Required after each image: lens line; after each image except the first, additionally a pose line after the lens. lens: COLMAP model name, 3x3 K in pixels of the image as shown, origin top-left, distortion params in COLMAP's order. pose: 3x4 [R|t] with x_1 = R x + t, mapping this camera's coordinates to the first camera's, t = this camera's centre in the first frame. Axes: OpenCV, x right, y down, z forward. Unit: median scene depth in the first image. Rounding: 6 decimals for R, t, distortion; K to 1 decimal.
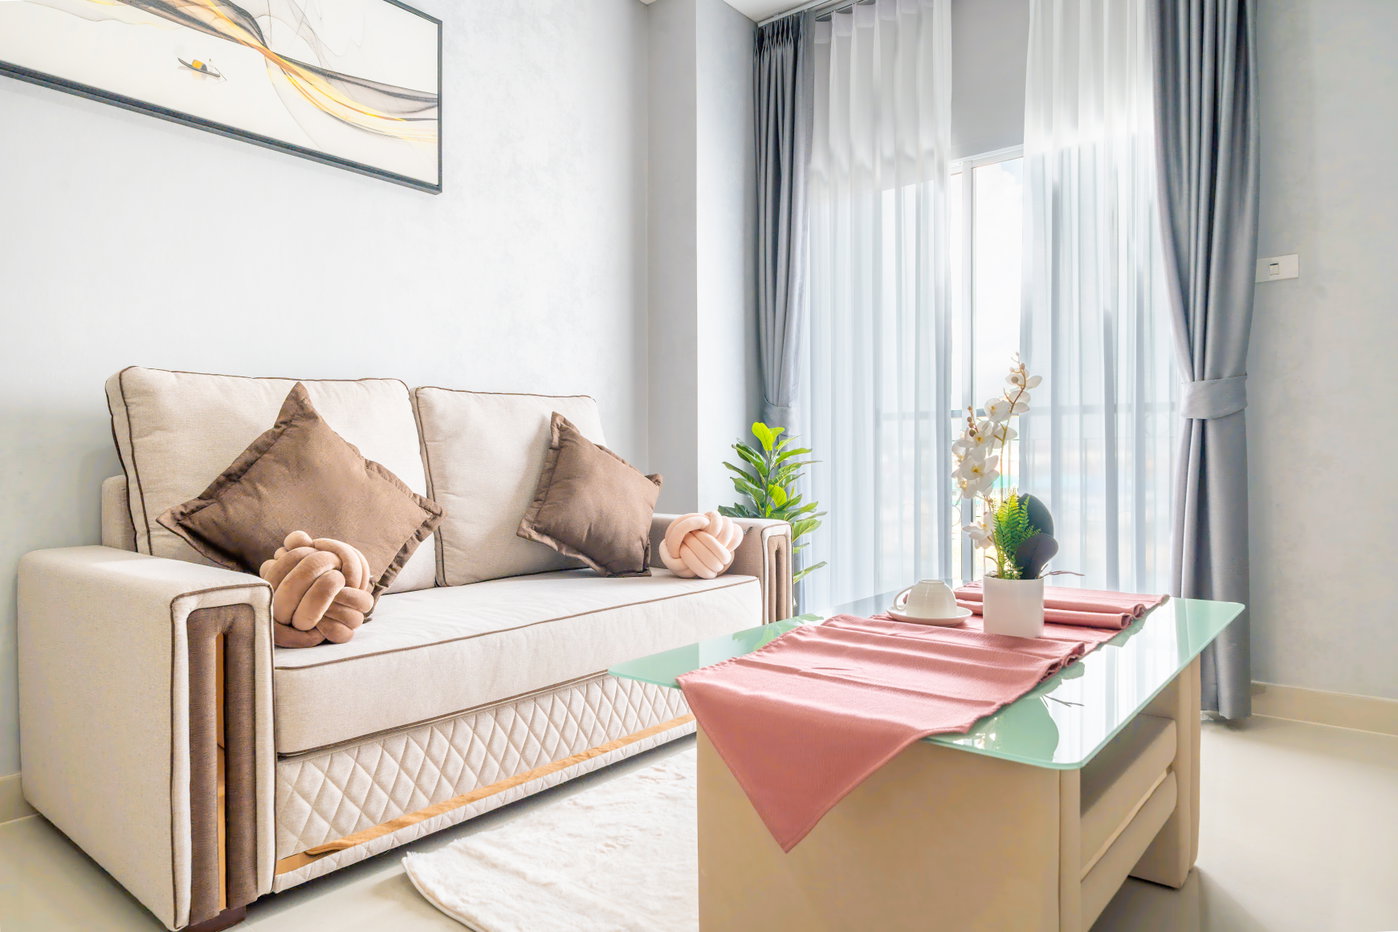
lens RADIAL K [[873.0, 0, 698.8], [0, 873.0, 471.9], [0, 0, 1]] dist [0.001011, 0.001505]
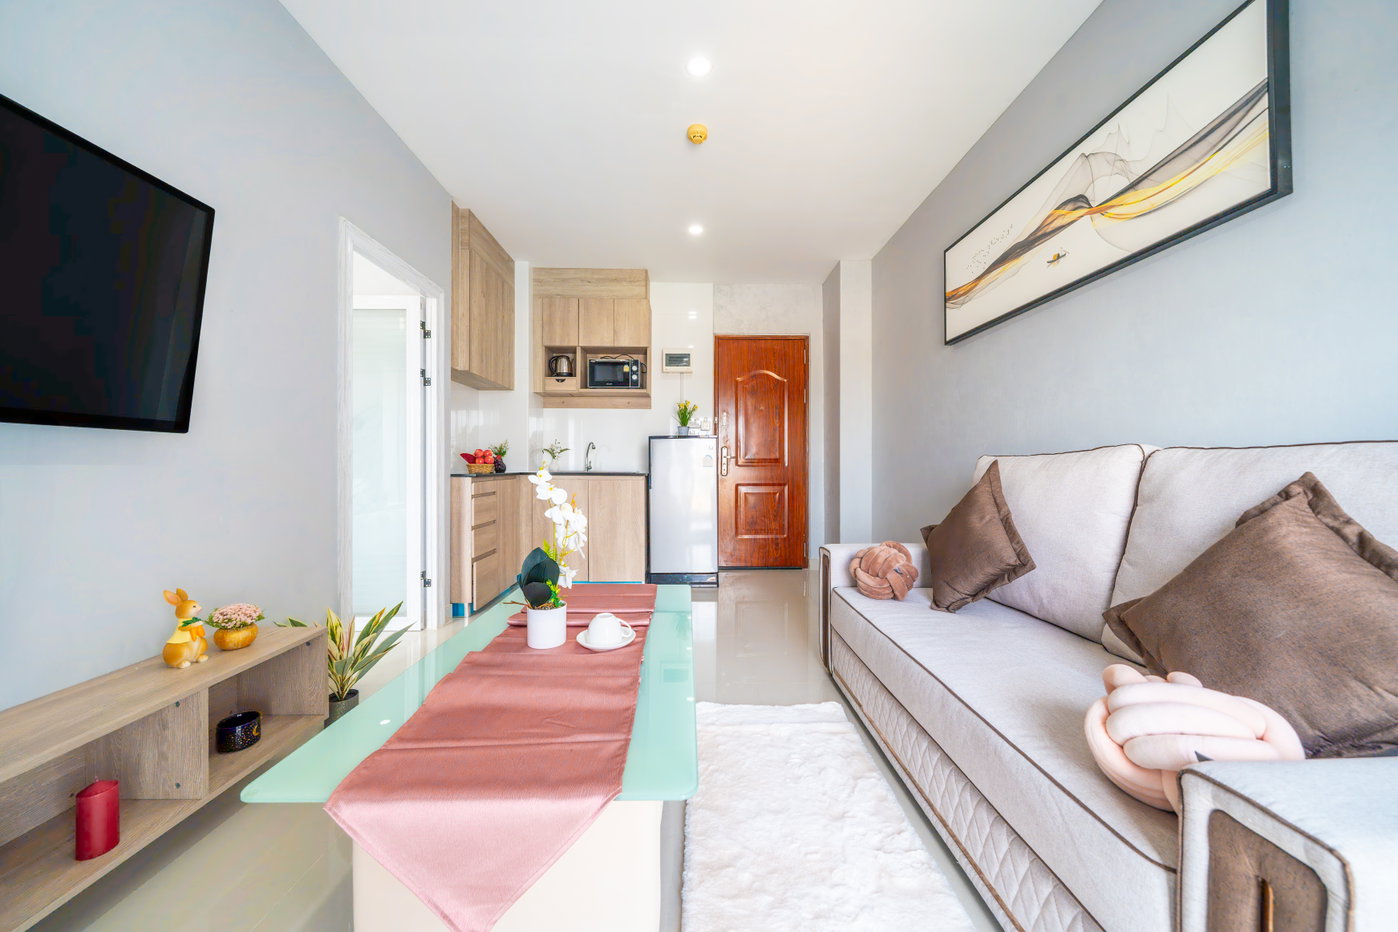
lens RADIAL K [[453.8, 0, 699.0], [0, 453.8, 466.0], [0, 0, 1]] dist [-0.000295, -0.000002]
pose [[-0.752544, 0.001760, -0.658540, 0.519776], [-0.010698, 0.999832, 0.014898, -0.103321], [0.658456, 0.018256, -0.752398, 1.362619]]
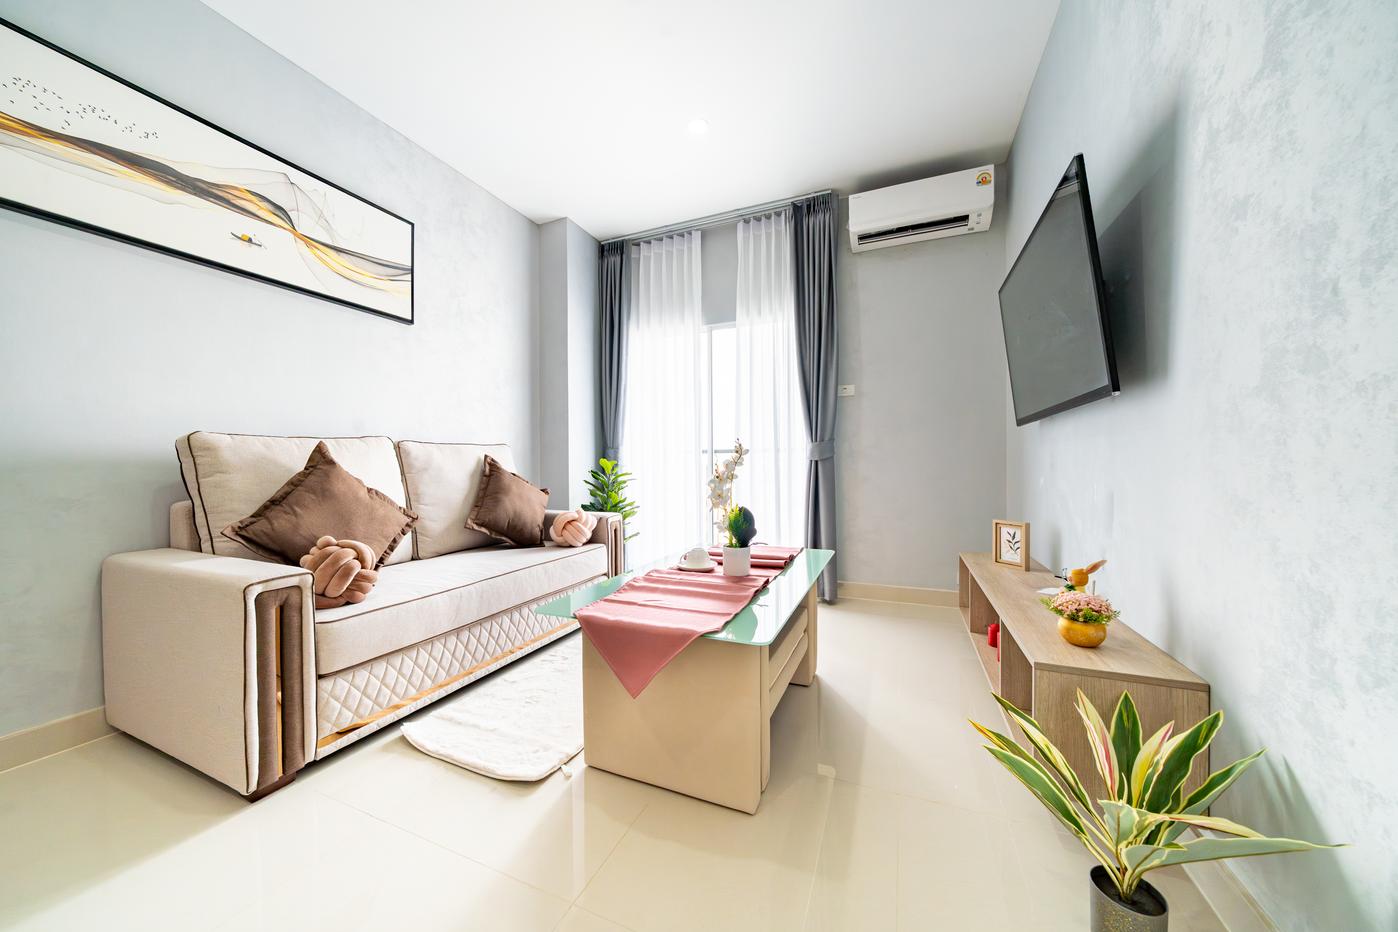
lens RADIAL K [[478.7, 0, 699.0], [0, 478.7, 466.0], [0, 0, 1]] dist [-0.006718, -0.000059]
pose [[0.959596, -0.002461, 0.281370, -0.035174], [0.005965, 0.999915, -0.011597, -0.044614], [-0.281318, 0.012807, 0.959529, -0.052529]]
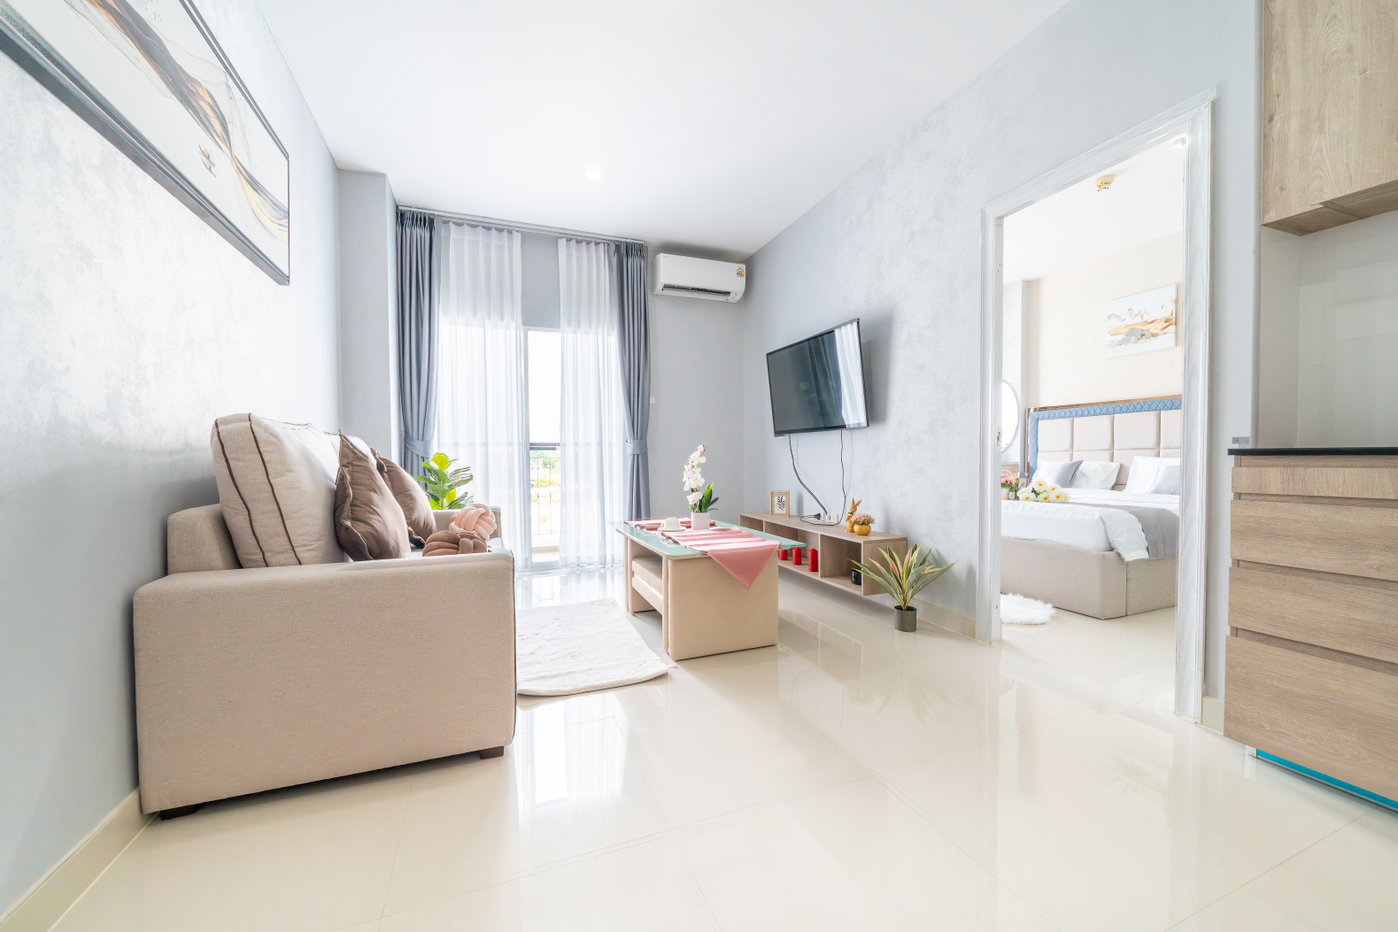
lens RADIAL K [[525.0, 0, 700.0], [0, 525.0, 474.0], [0, 0, 1]] dist [-0.008561, -0.000084]
pose [[0.471075, -0.026664, 0.881690, -1.000757], [0.020392, 0.999605, 0.019334, -0.038977], [-0.881857, 0.008872, 0.471433, 0.092994]]
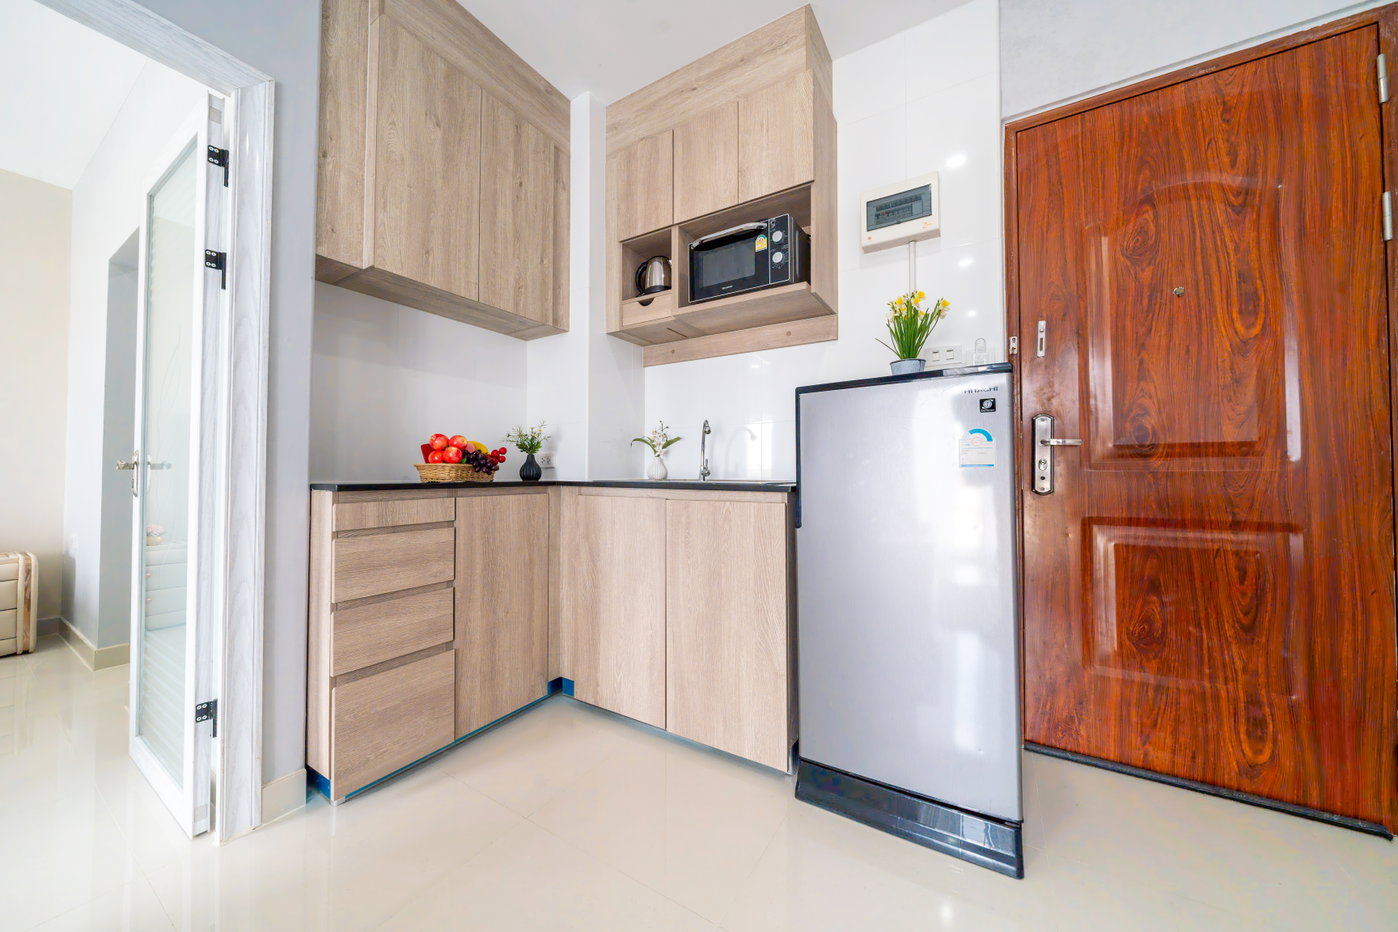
lens RADIAL K [[478.7, 0, 699.0], [0, 478.7, 466.0], [0, 0, 1]] dist [-0.006718, -0.000059]
pose [[-0.989230, -0.000852, -0.146367, -0.328796], [-0.000279, 0.999992, -0.003939, -0.068997], [0.146369, -0.003855, -0.989223, 0.499964]]
